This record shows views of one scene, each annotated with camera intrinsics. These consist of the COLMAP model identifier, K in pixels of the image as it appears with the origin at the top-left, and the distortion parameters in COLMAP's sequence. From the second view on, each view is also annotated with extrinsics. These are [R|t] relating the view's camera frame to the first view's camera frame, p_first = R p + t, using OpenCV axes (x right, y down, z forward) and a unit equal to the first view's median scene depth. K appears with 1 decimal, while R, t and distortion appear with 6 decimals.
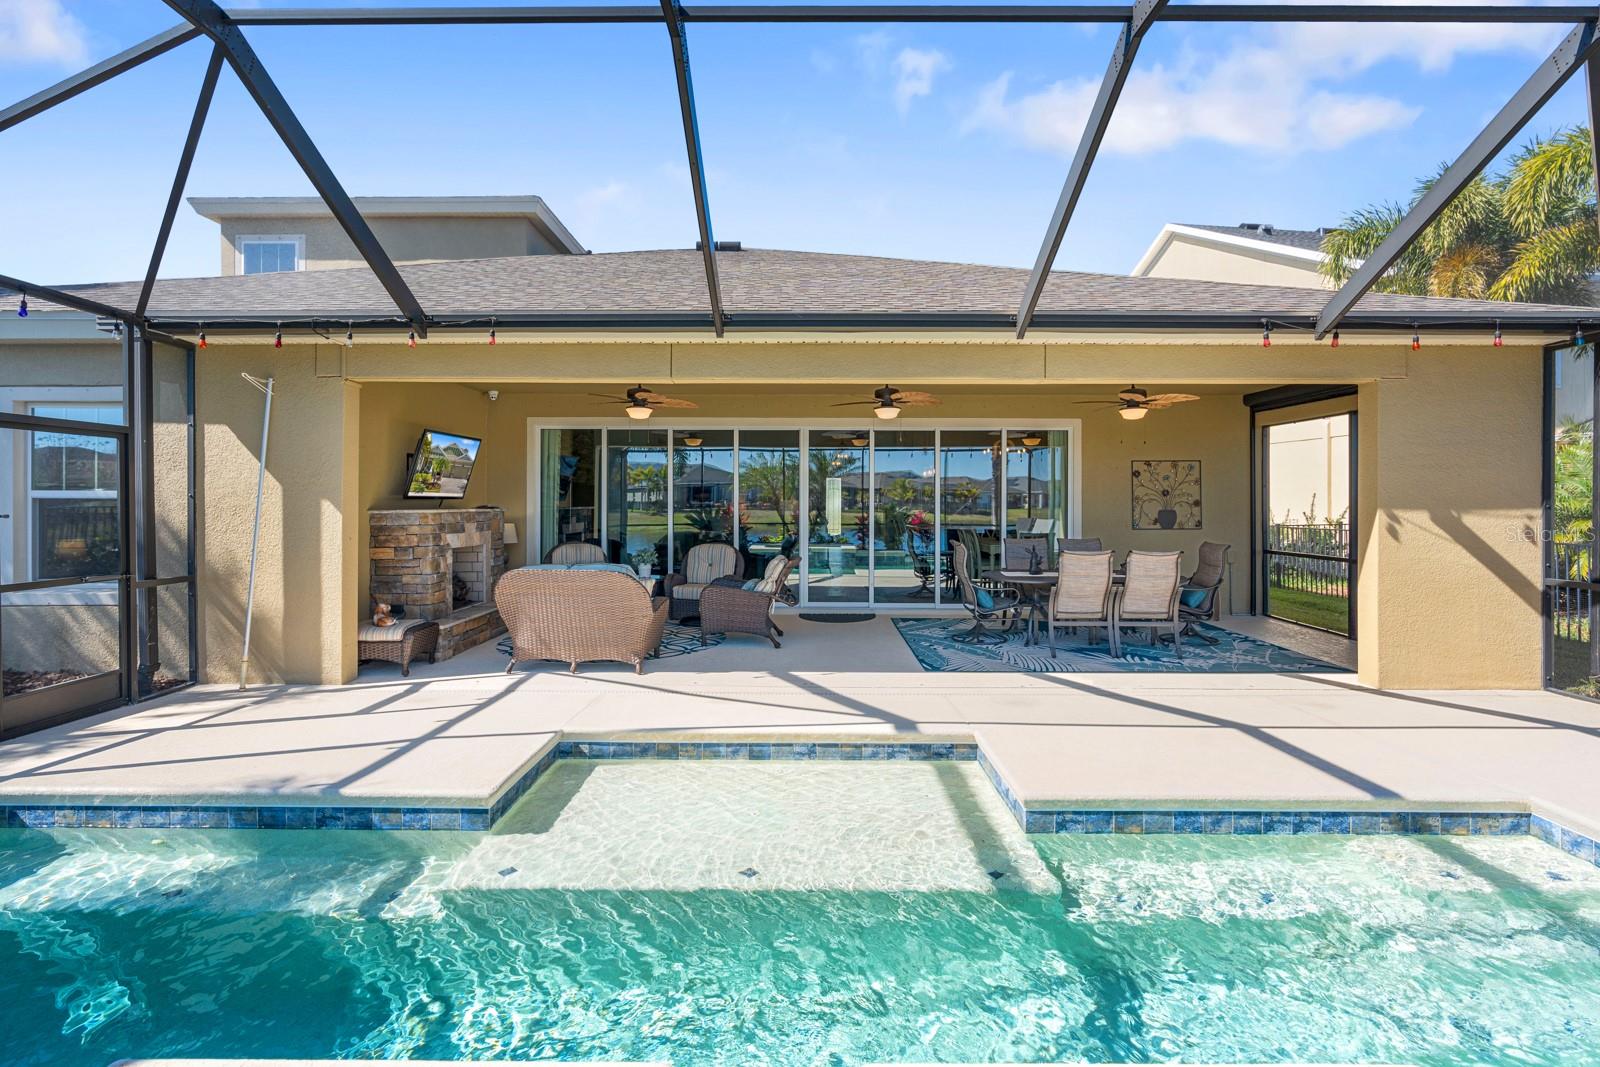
lens RADIAL K [[667.0, 0, 800.0], [0, 667.0, 533.5], [0, 0, 1]] dist [-0.035303, 0.017630]
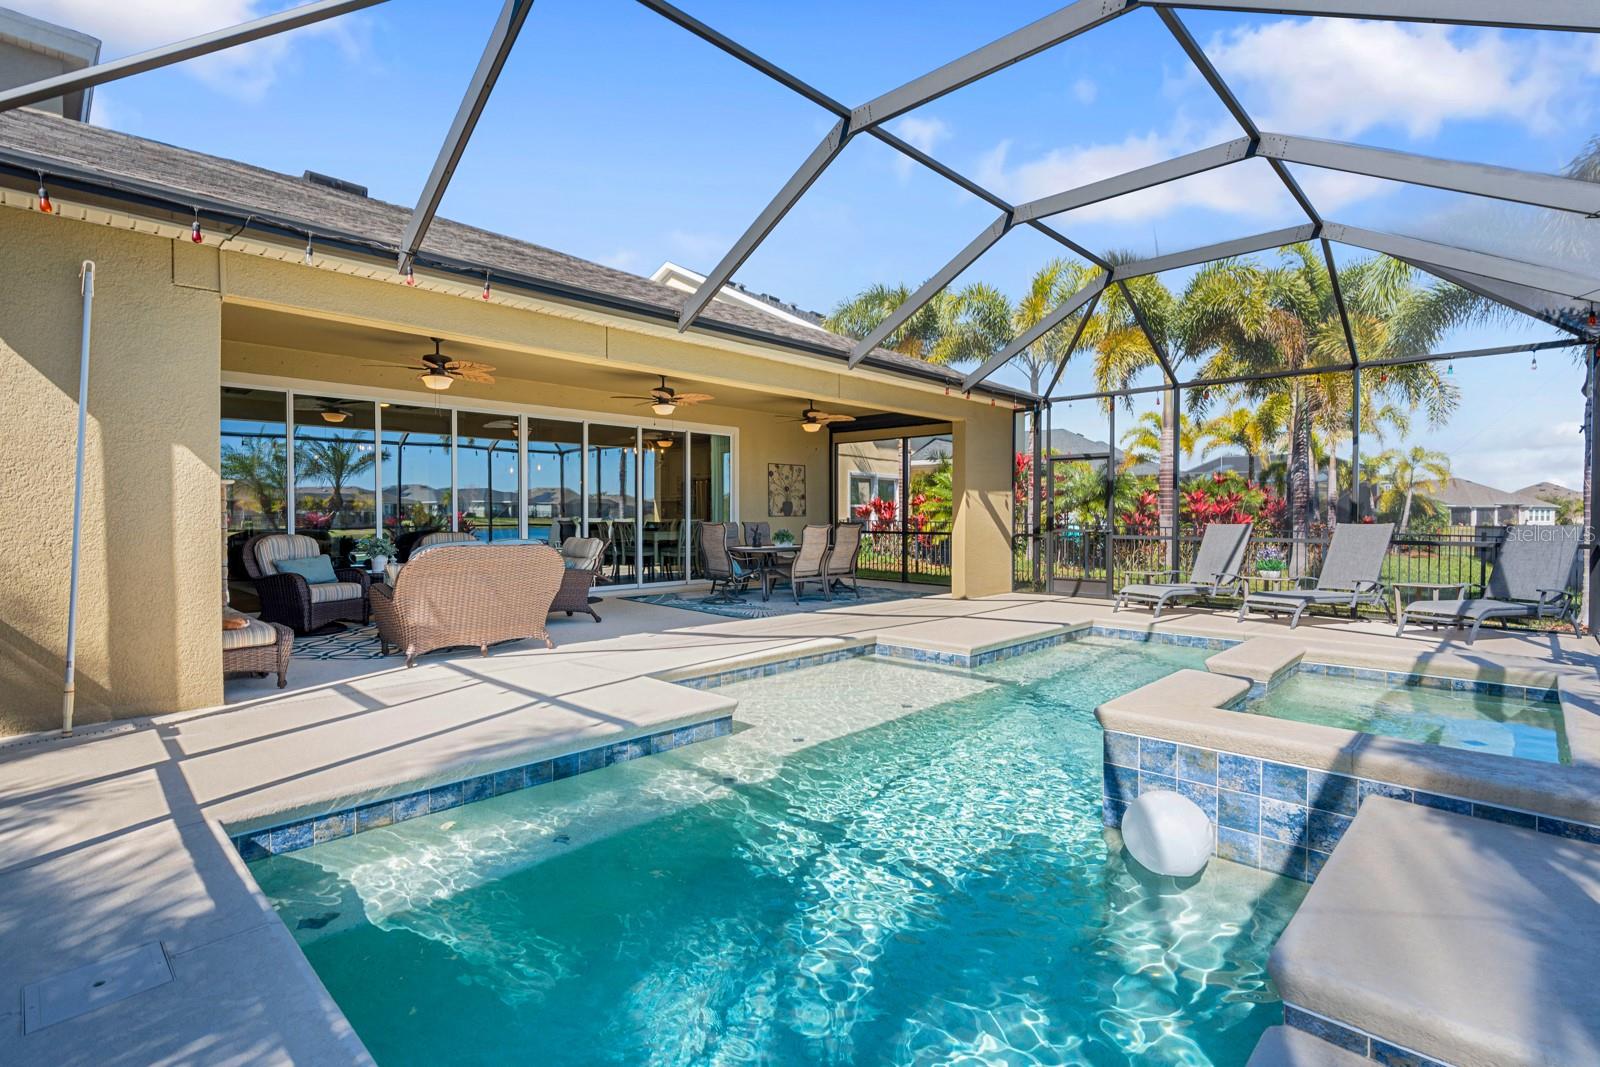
lens RADIAL K [[763.9, 0, 800.0], [0, 763.9, 533.5], [0, 0, 1]] dist [0.001477, 0.000517]
pose [[0.689584, -0.018137, 0.723979, -0.868924], [0.016228, 0.999822, 0.009590, 0.037640], [-0.724024, 0.005135, 0.689756, -0.061480]]
